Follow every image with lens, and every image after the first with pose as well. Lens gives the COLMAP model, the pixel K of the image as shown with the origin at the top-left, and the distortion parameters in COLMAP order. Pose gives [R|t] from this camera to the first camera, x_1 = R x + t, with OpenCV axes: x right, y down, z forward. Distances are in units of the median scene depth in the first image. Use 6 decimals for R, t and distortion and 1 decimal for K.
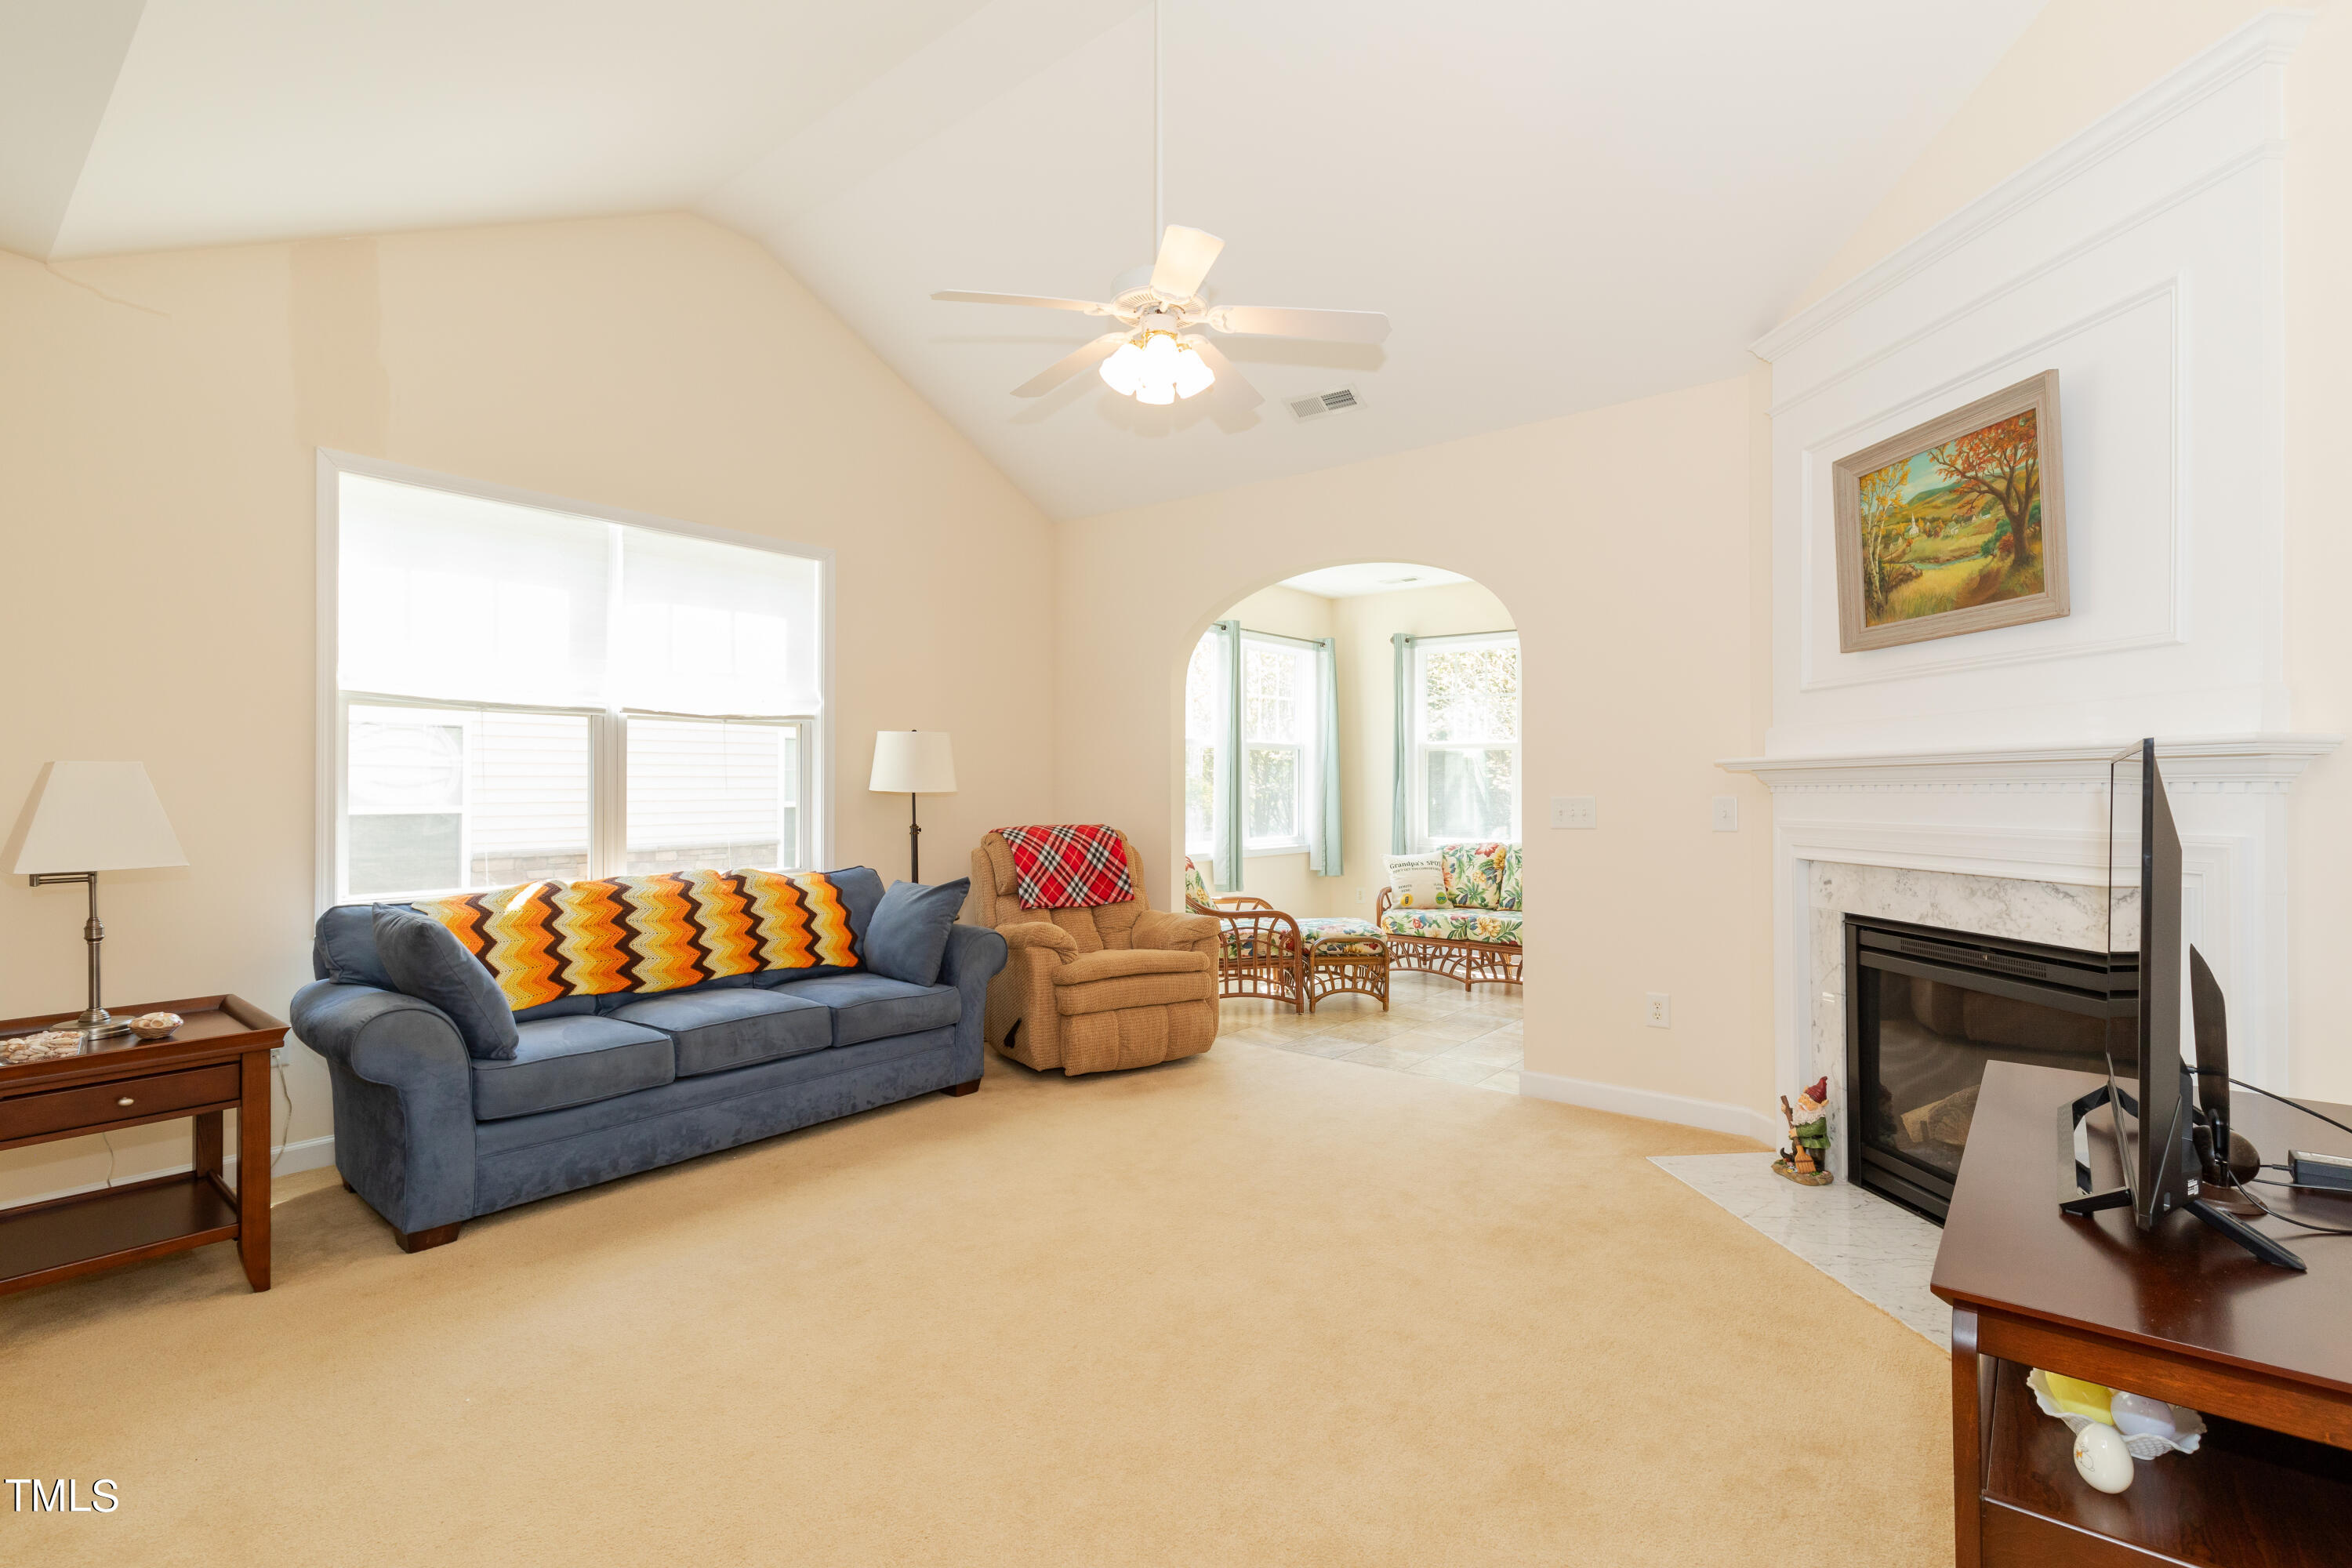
lens RADIAL K [[1073.6, 0, 1204.3], [0, 1073.6, 773.4], [0, 0, 1]] dist [0.011598, -0.002664]
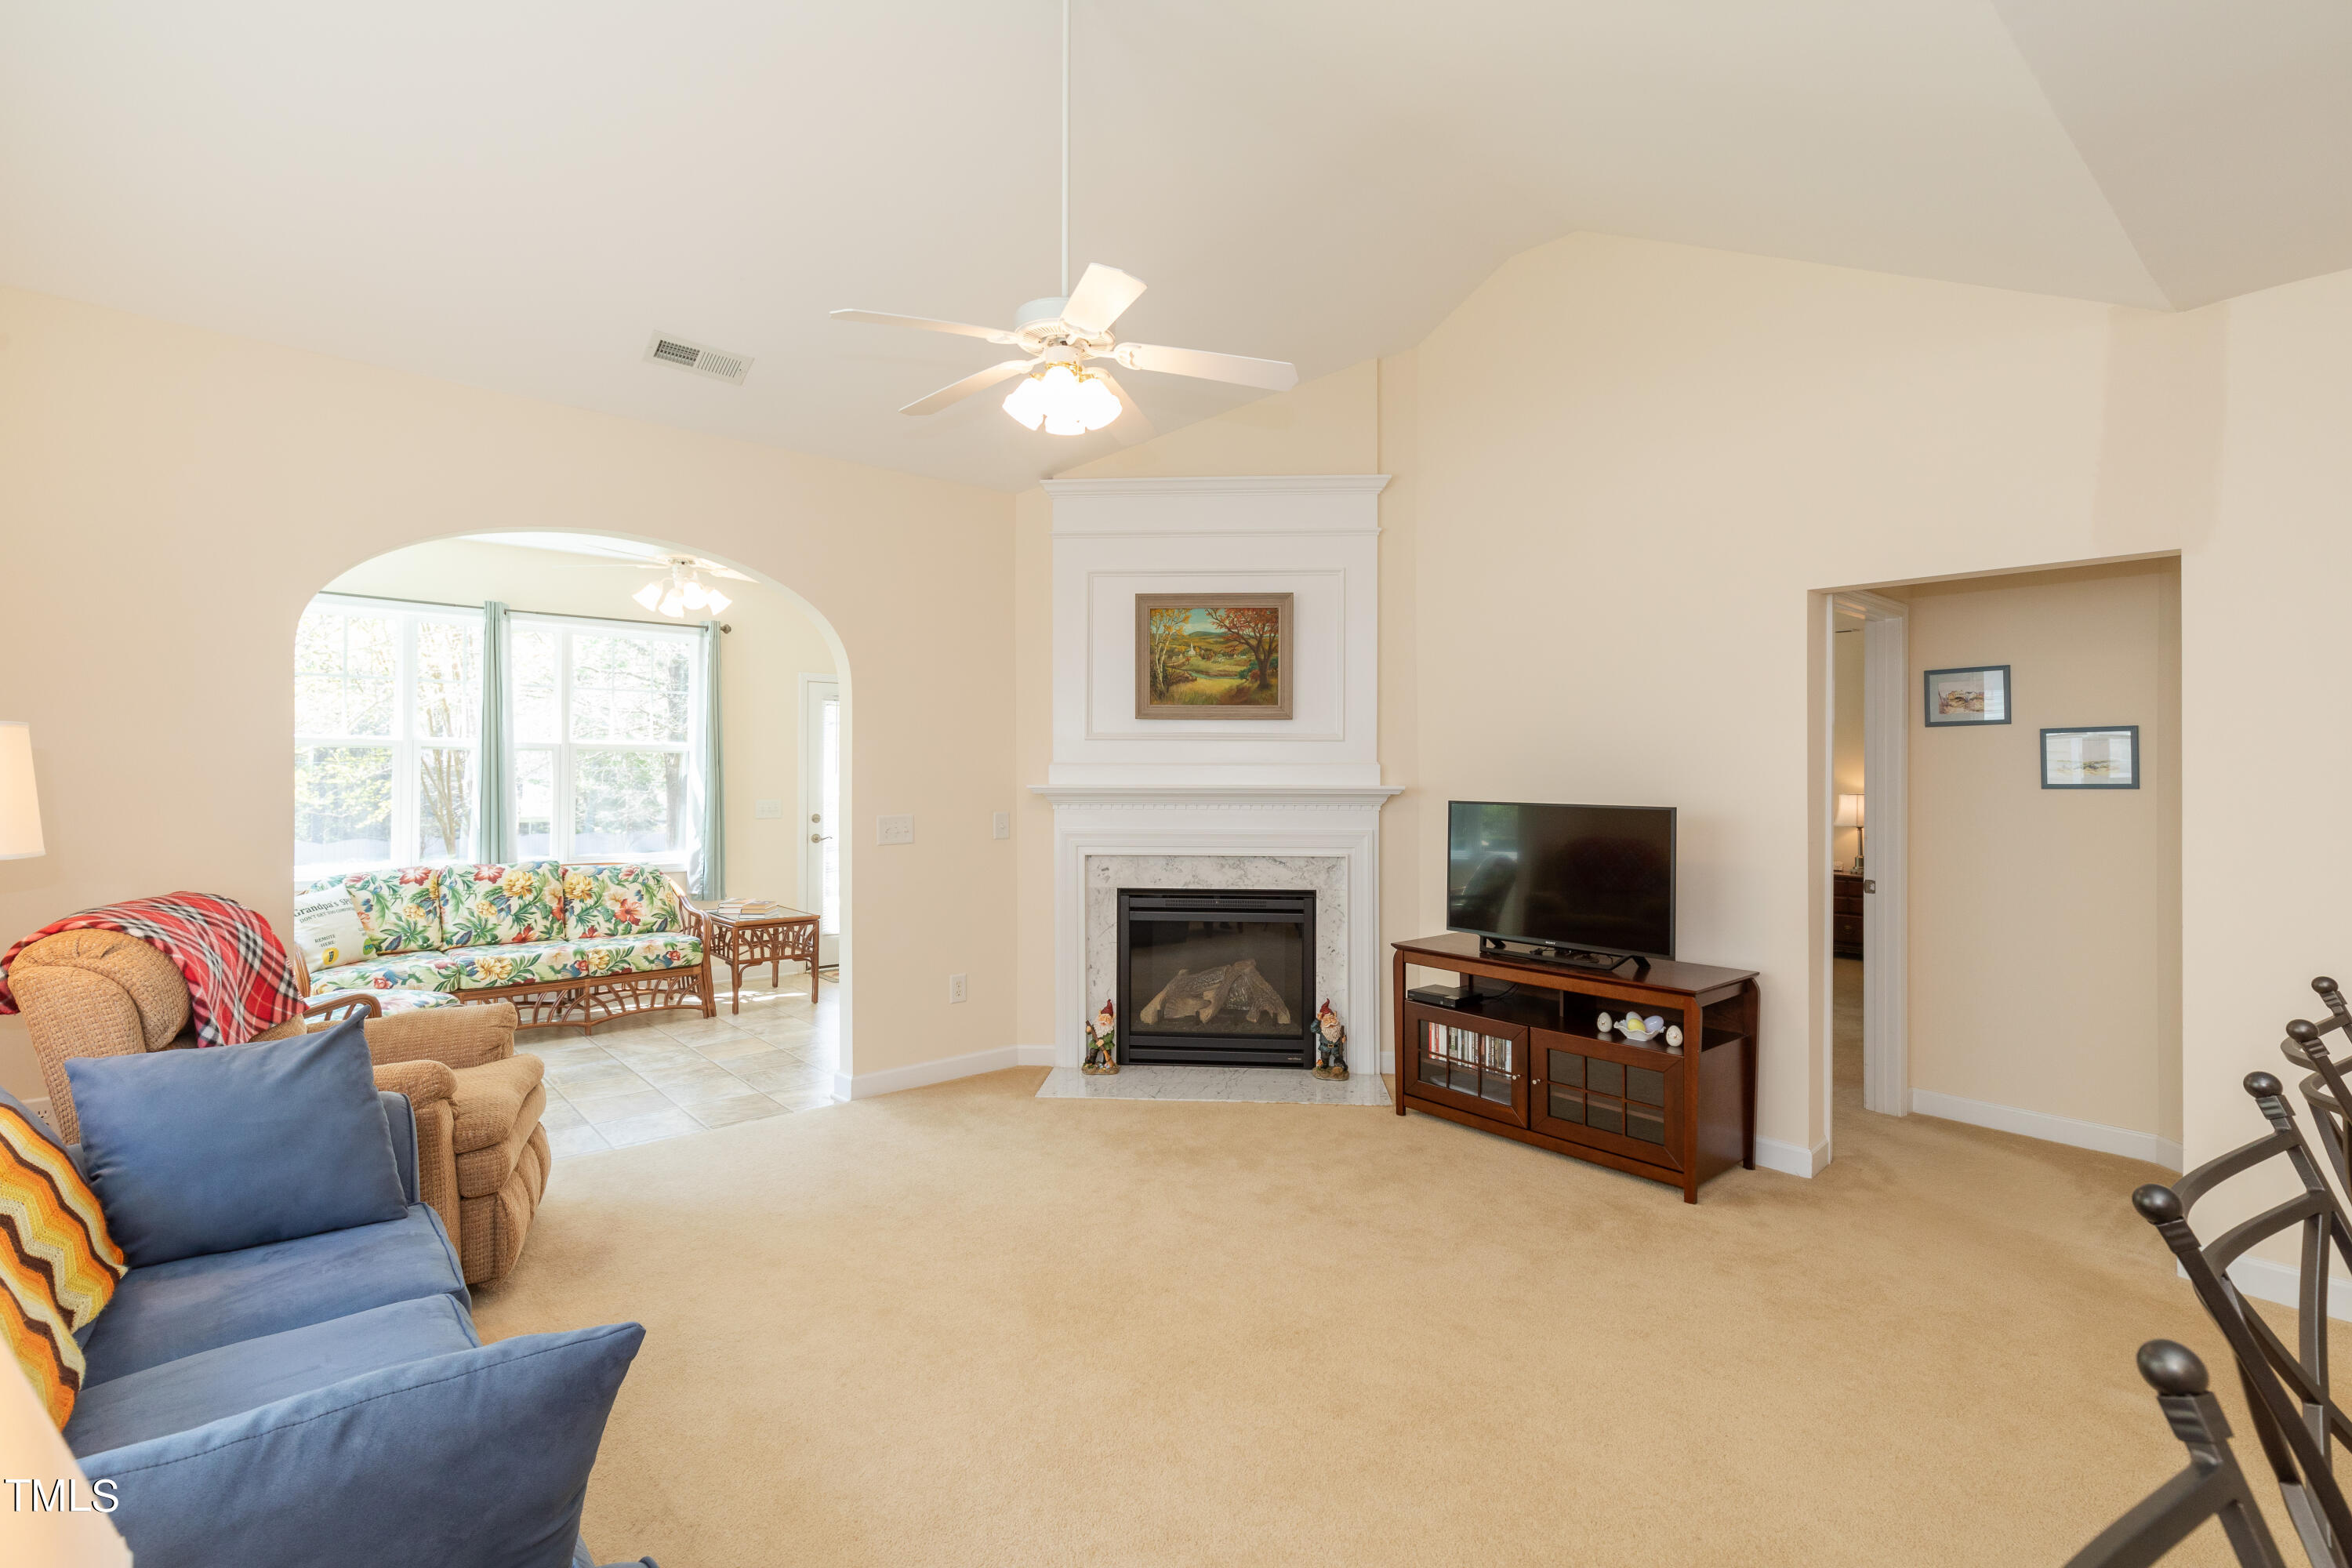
lens RADIAL K [[1073.6, 0, 1155.1], [0, 1073.6, 751.5], [0, 0, 1]] dist [0.011598, -0.002664]
pose [[0.197194, 0.018783, 0.980185, -0.906468], [-0.017922, 0.999718, -0.015552, -0.041669], [-0.980201, -0.014501, 0.197475, 0.670830]]
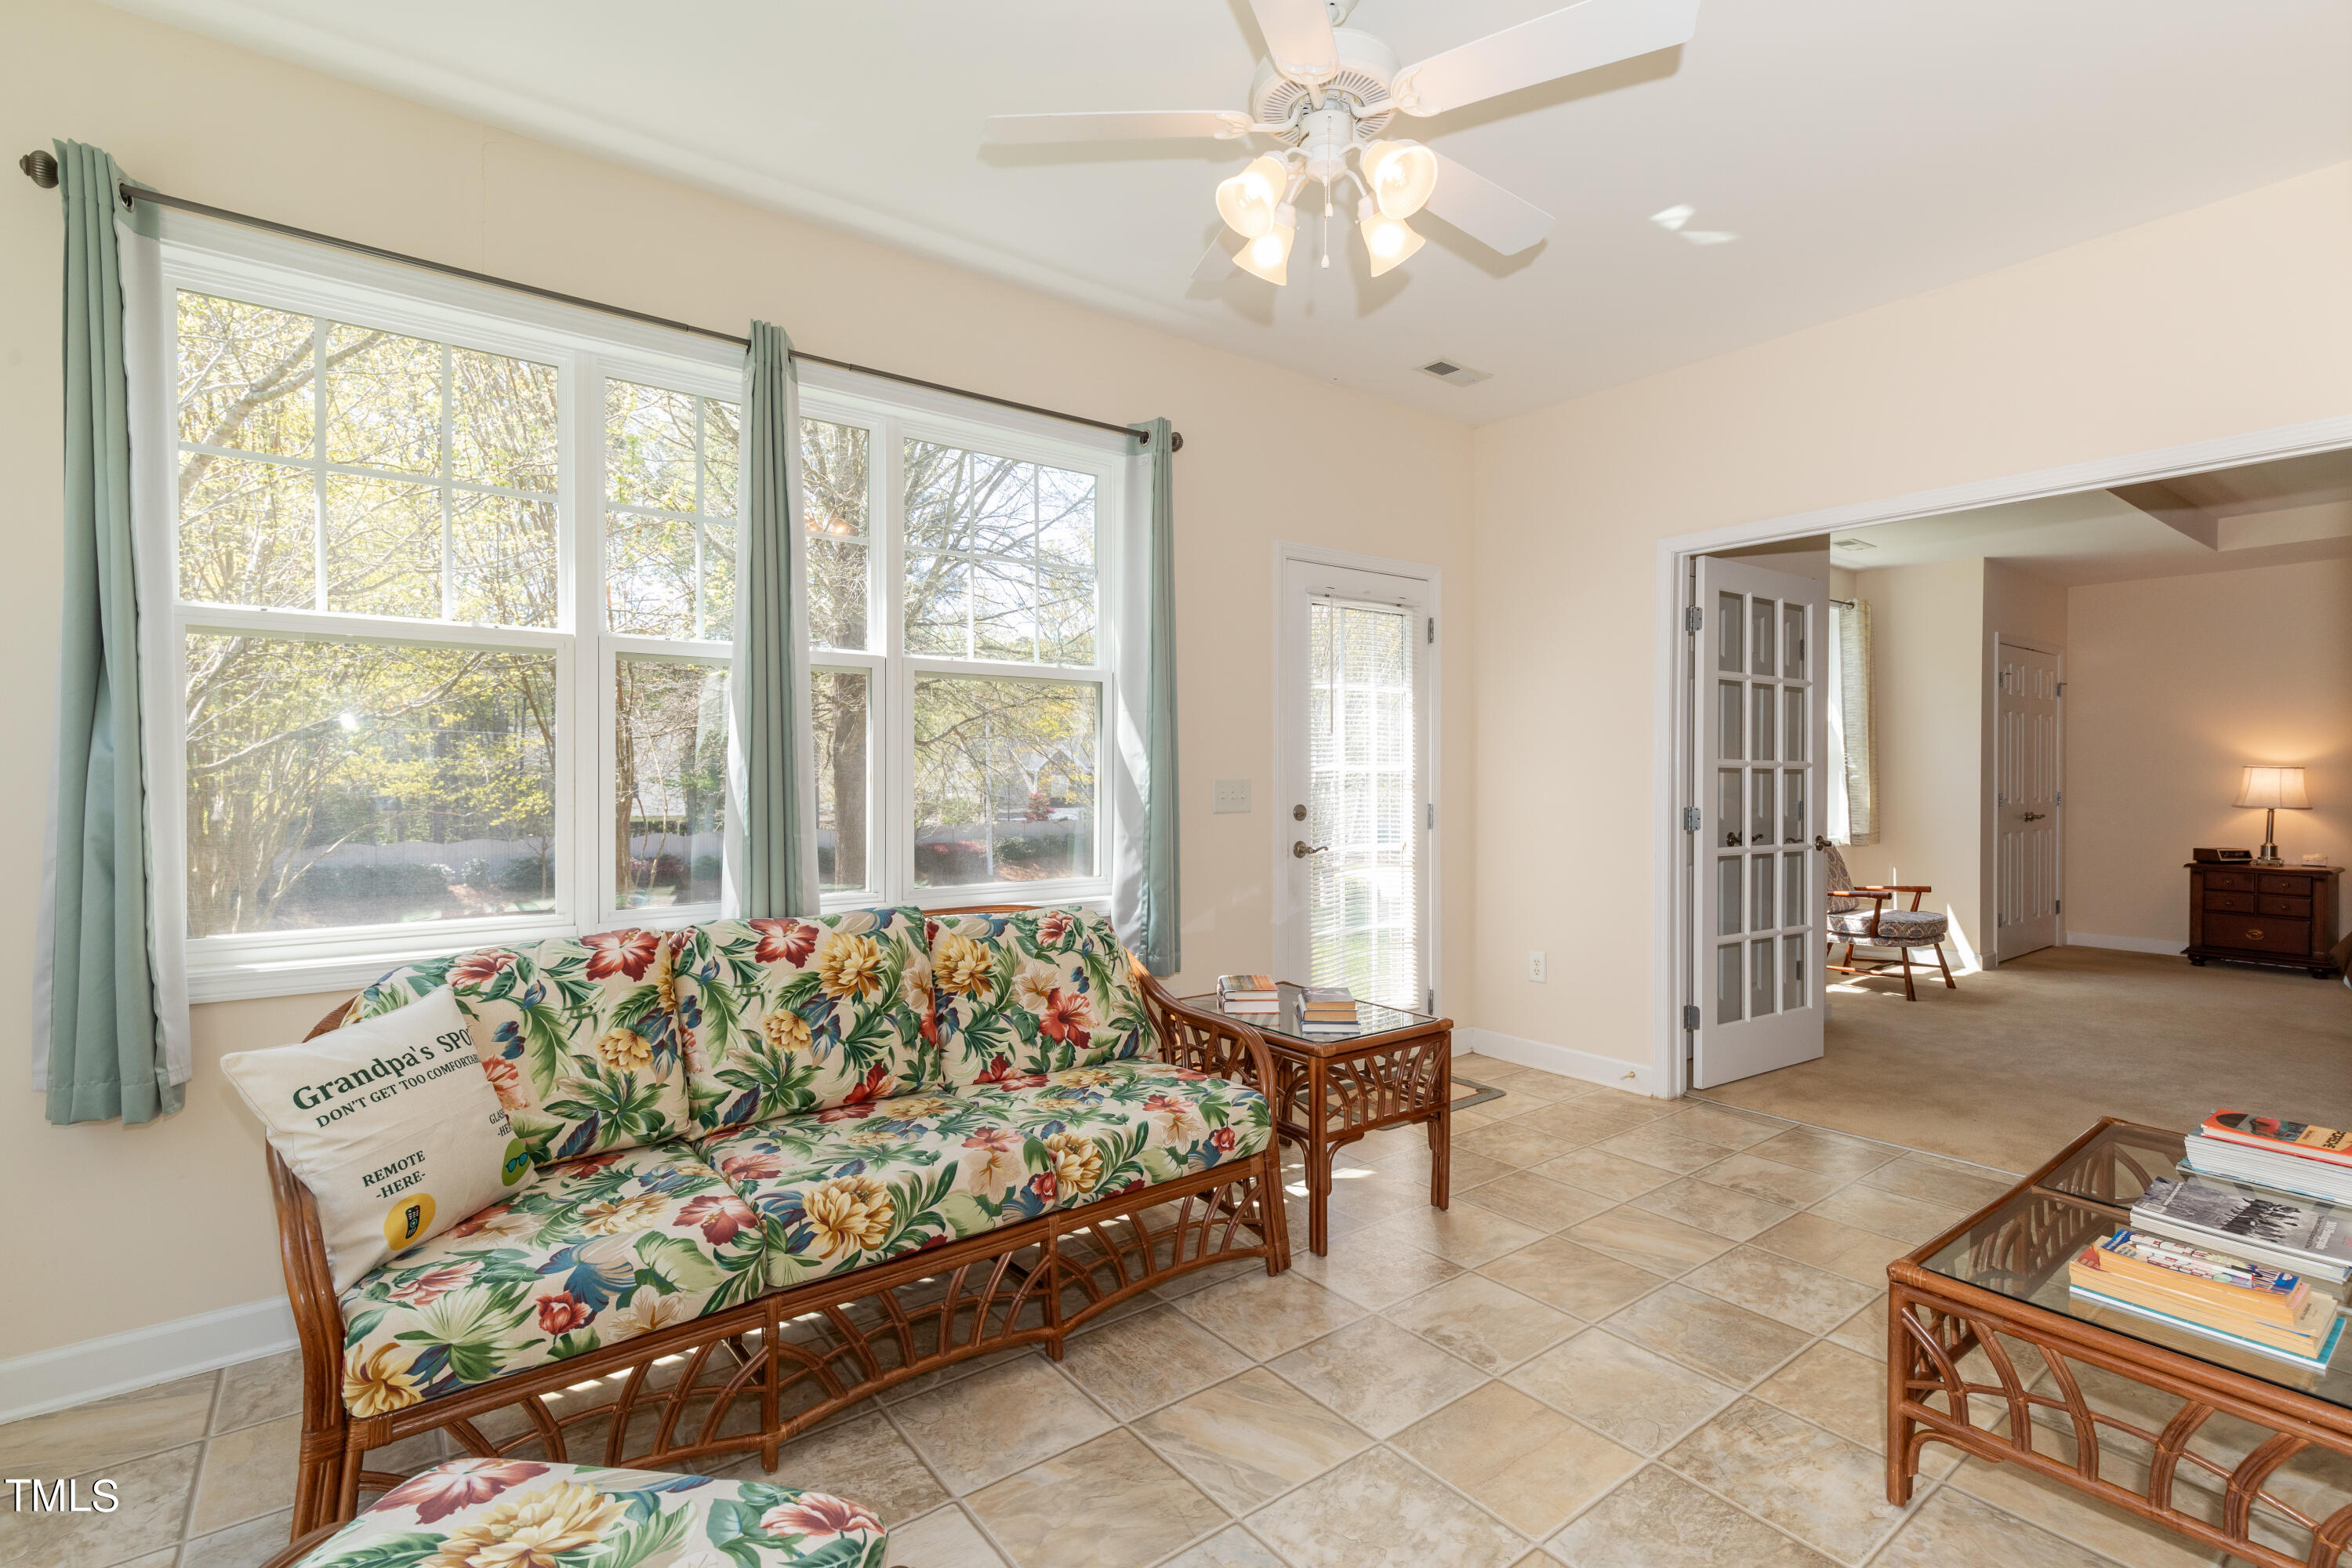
lens RADIAL K [[1073.6, 0, 1211.4], [0, 1073.6, 771.2], [0, 0, 1]] dist [0.011598, -0.002664]
pose [[0.234788, -0.002253, 0.972044, -0.013889], [-0.013065, 0.999900, 0.005473, 0.026230], [-0.971959, -0.013984, 0.234735, 1.656292]]
